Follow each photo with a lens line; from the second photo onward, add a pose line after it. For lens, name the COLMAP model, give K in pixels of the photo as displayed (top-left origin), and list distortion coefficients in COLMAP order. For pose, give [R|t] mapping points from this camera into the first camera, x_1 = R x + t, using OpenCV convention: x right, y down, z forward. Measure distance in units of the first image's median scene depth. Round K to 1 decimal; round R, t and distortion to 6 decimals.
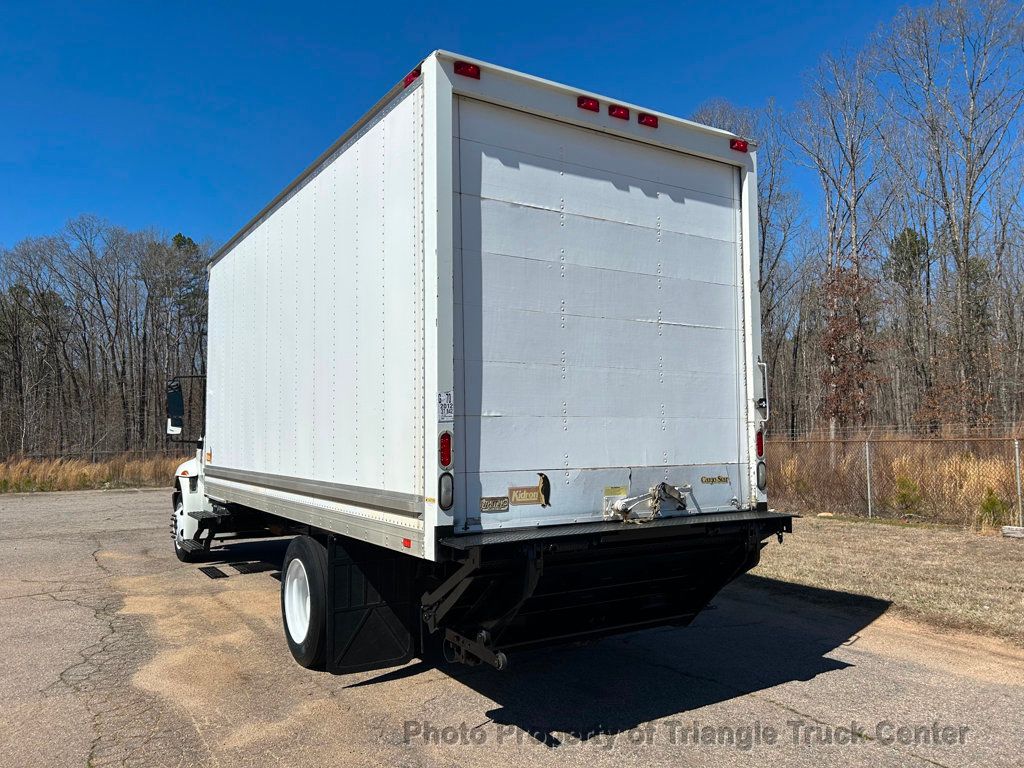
lens RADIAL K [[768.2, 0, 509.1], [0, 768.2, 381.7], [0, 0, 1]] dist [0.138251, -0.312744]
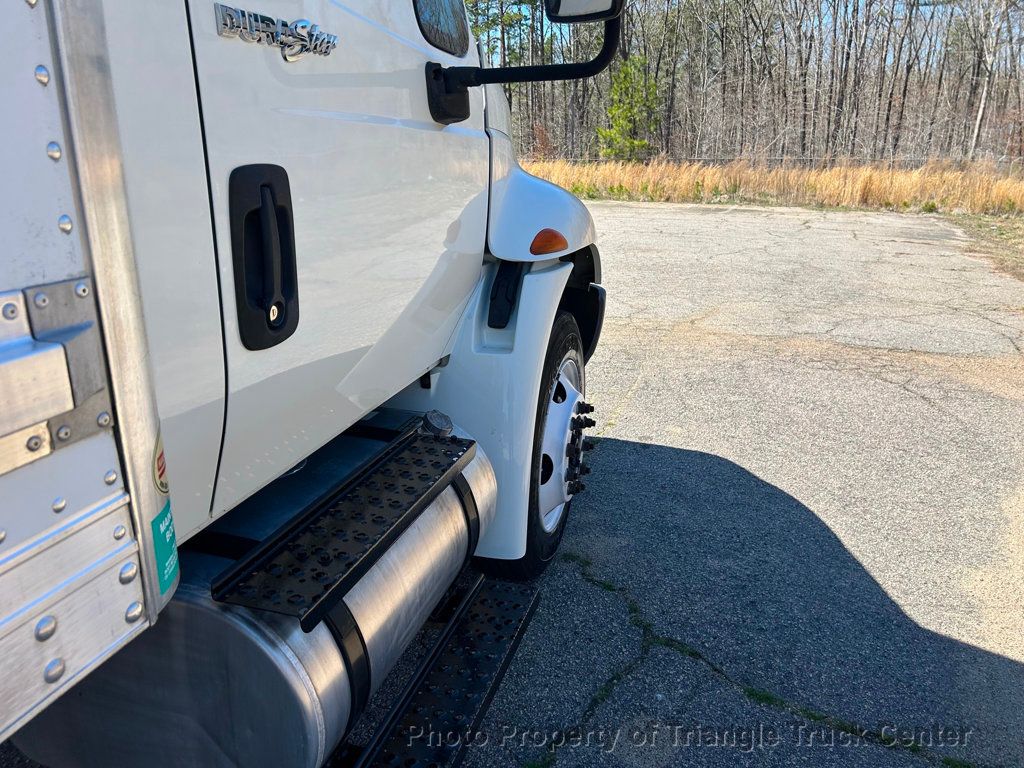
lens RADIAL K [[771.8, 0, 516.9], [0, 771.8, 388.4], [0, 0, 1]] dist [0.058548, -0.071007]
pose [[0.652338, 0.244650, -0.717358, -0.151547], [0.033430, 0.936263, 0.349706, 0.189634], [0.757191, -0.252107, 0.602581, 2.142625]]
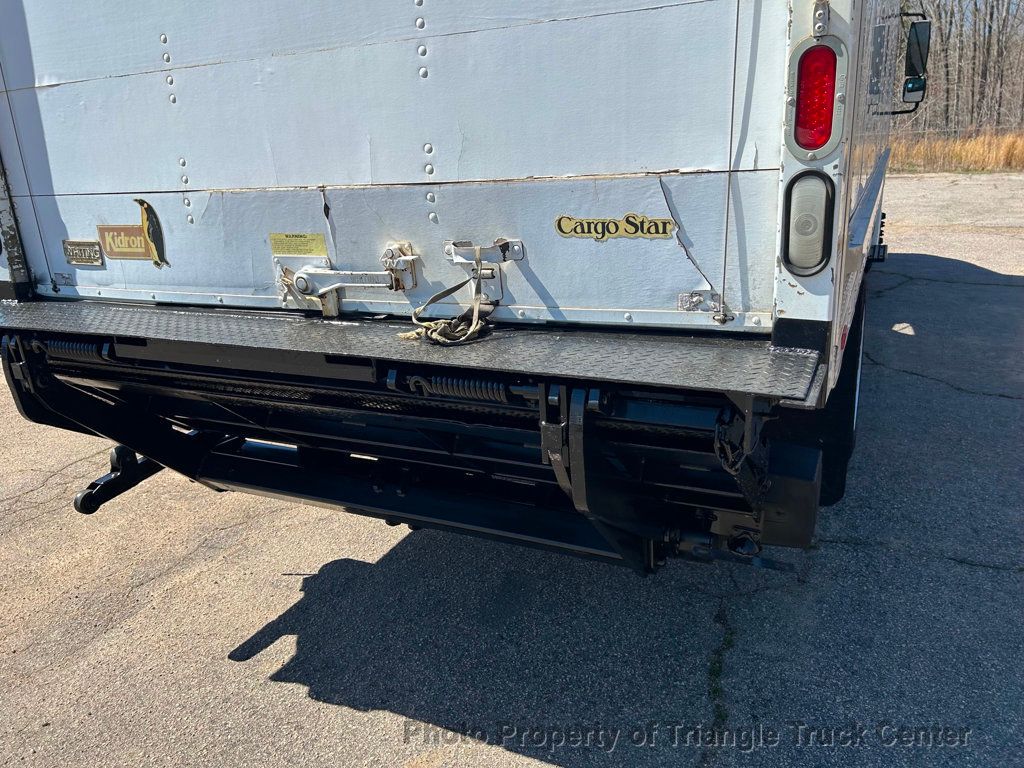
lens RADIAL K [[778.1, 0, 500.3], [0, 778.1, 386.3], [0, 0, 1]] dist [0.044836, -0.061192]
pose [[0.526847, 0.230578, -0.818087, 0.558977], [0.110201, 0.935845, 0.334738, 0.081579], [0.842786, -0.266510, 0.467637, 0.857000]]
